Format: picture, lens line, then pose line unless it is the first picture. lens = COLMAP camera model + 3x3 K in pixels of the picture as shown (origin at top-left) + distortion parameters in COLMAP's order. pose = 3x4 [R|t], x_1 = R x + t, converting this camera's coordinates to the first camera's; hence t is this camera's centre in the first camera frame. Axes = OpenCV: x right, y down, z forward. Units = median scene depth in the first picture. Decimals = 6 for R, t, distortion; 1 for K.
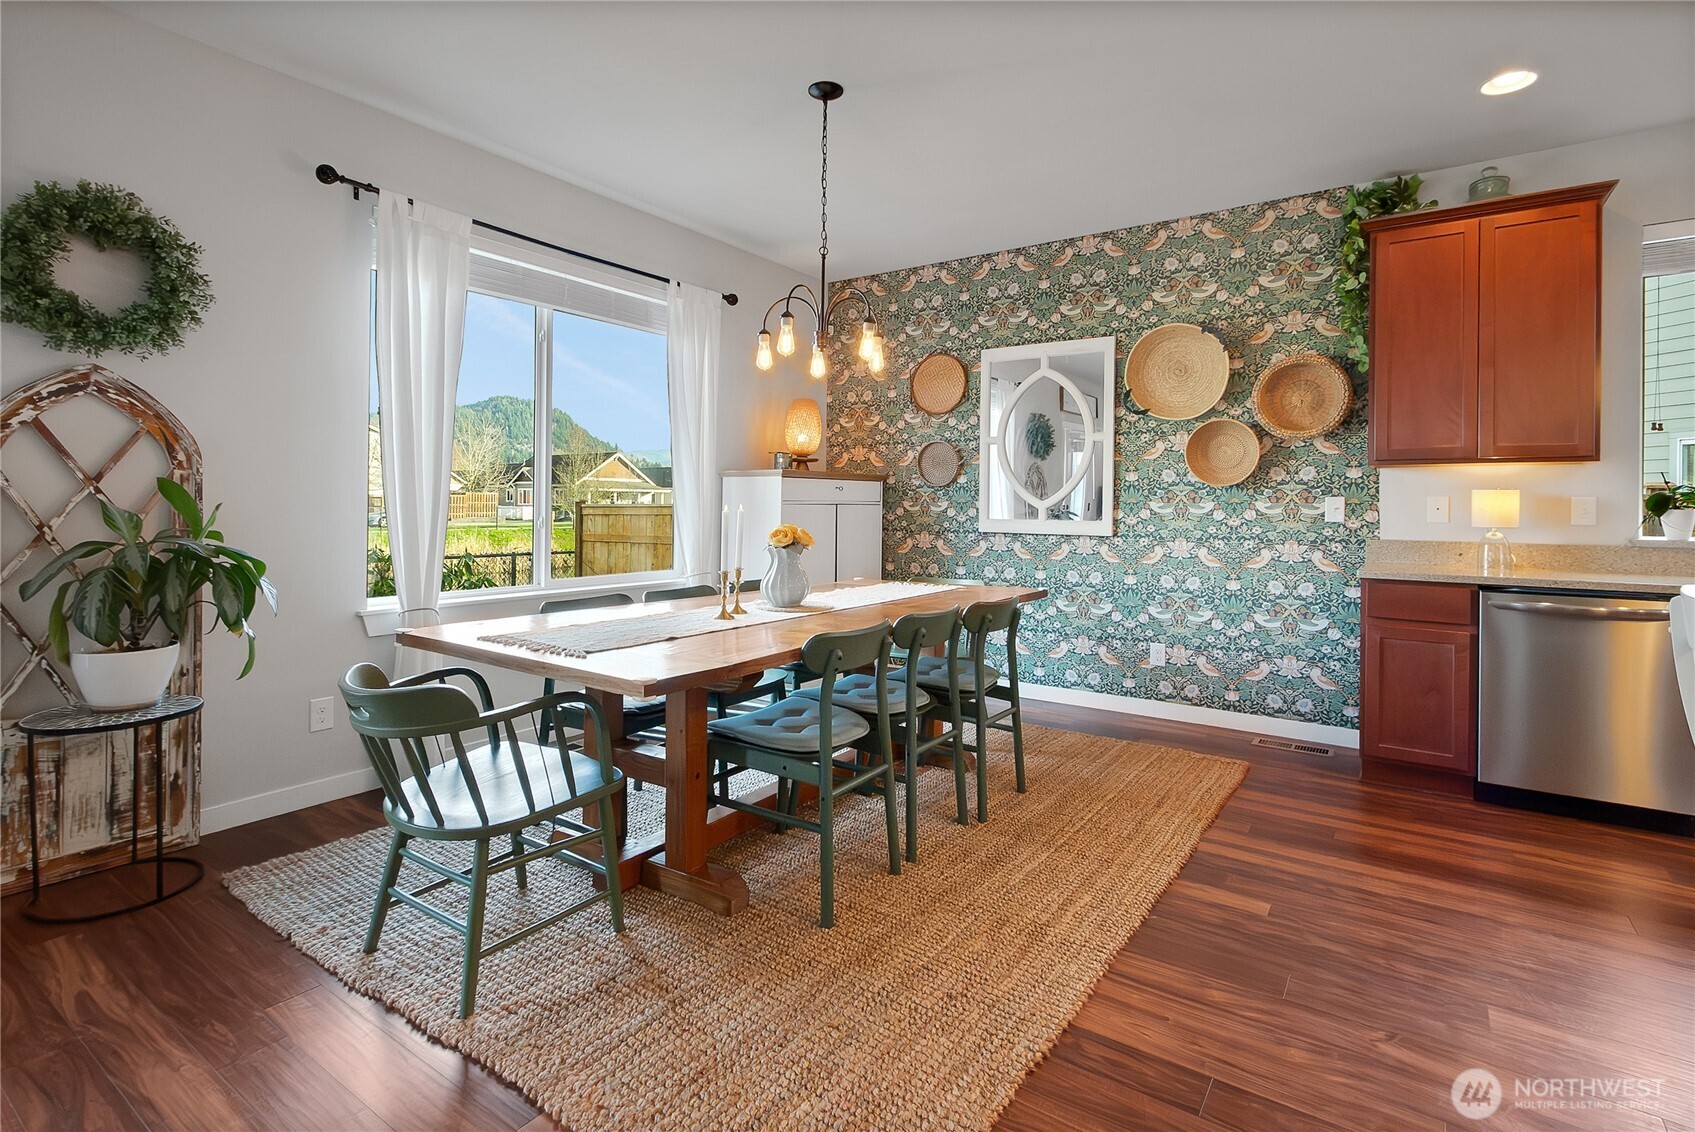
lens RADIAL K [[795.8, 0, 835.9], [0, 795.8, 508.1], [0, 0, 1]] dist [0.001843, -0.000475]
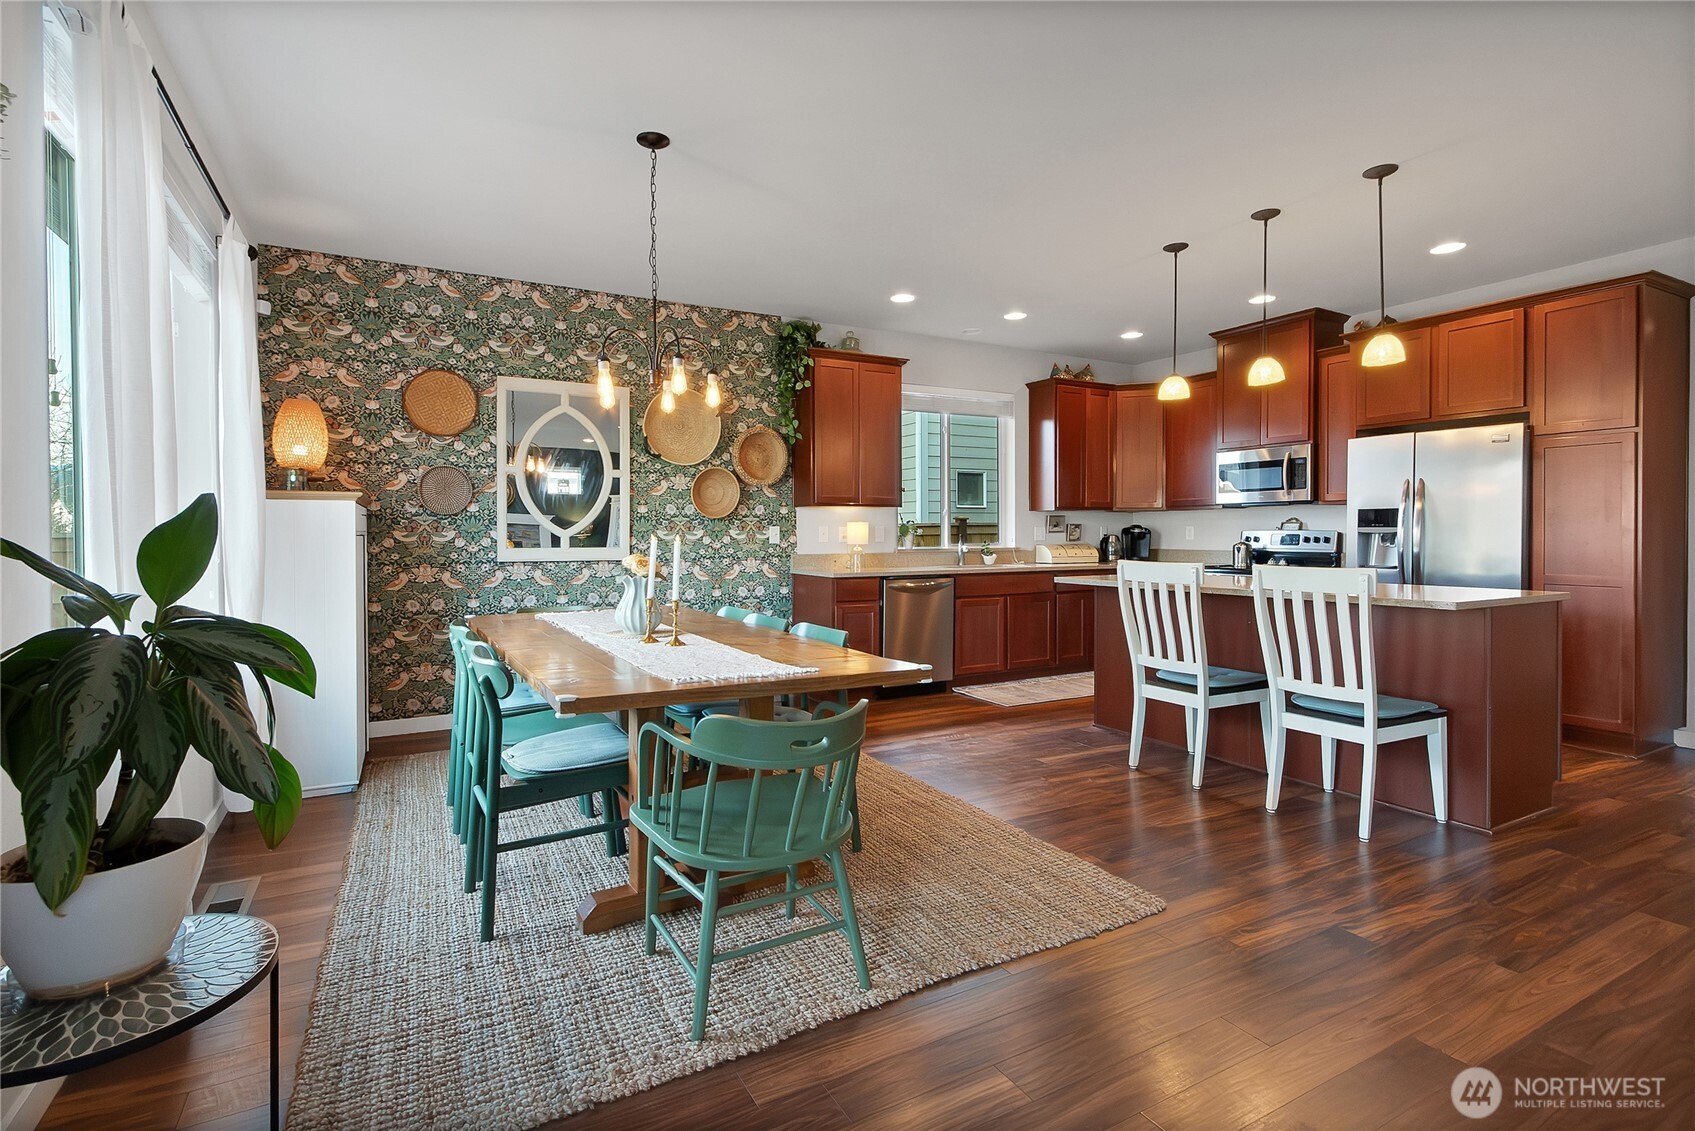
lens RADIAL K [[795.6, 0, 845.2], [0, 795.6, 548.5], [0, 0, 1]] dist [-0.000839, -0.000445]
pose [[0.446655, -0.024780, 0.894363, -0.614608], [0.011580, 0.999693, 0.021915, -0.003779], [-0.894631, 0.000568, 0.446805, 0.221473]]
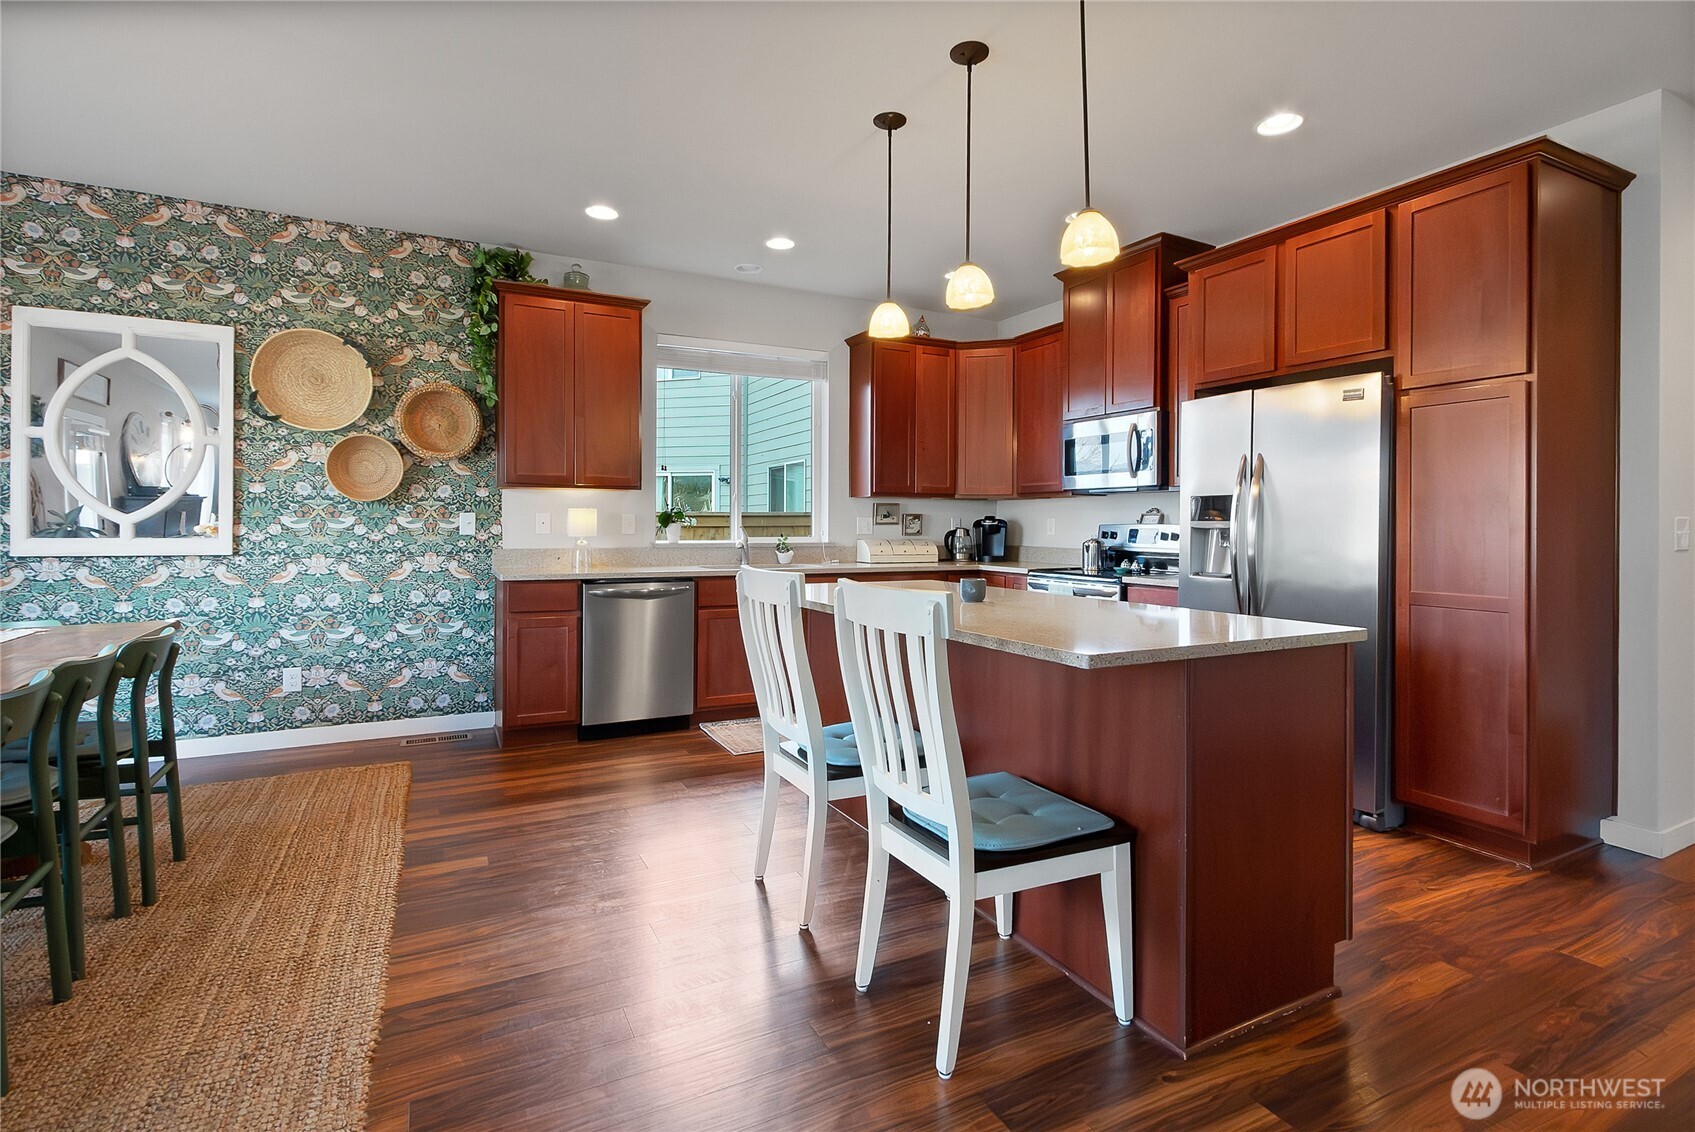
lens RADIAL K [[818.8, 0, 847.7], [0, 818.8, 533.6], [0, 0, 1]] dist [-0.000445, -0.000597]
pose [[0.456820, -0.014272, 0.889444, -0.163251], [0.001928, 0.999885, 0.015054, -0.000800], [-0.889557, -0.005162, 0.456795, -0.019105]]
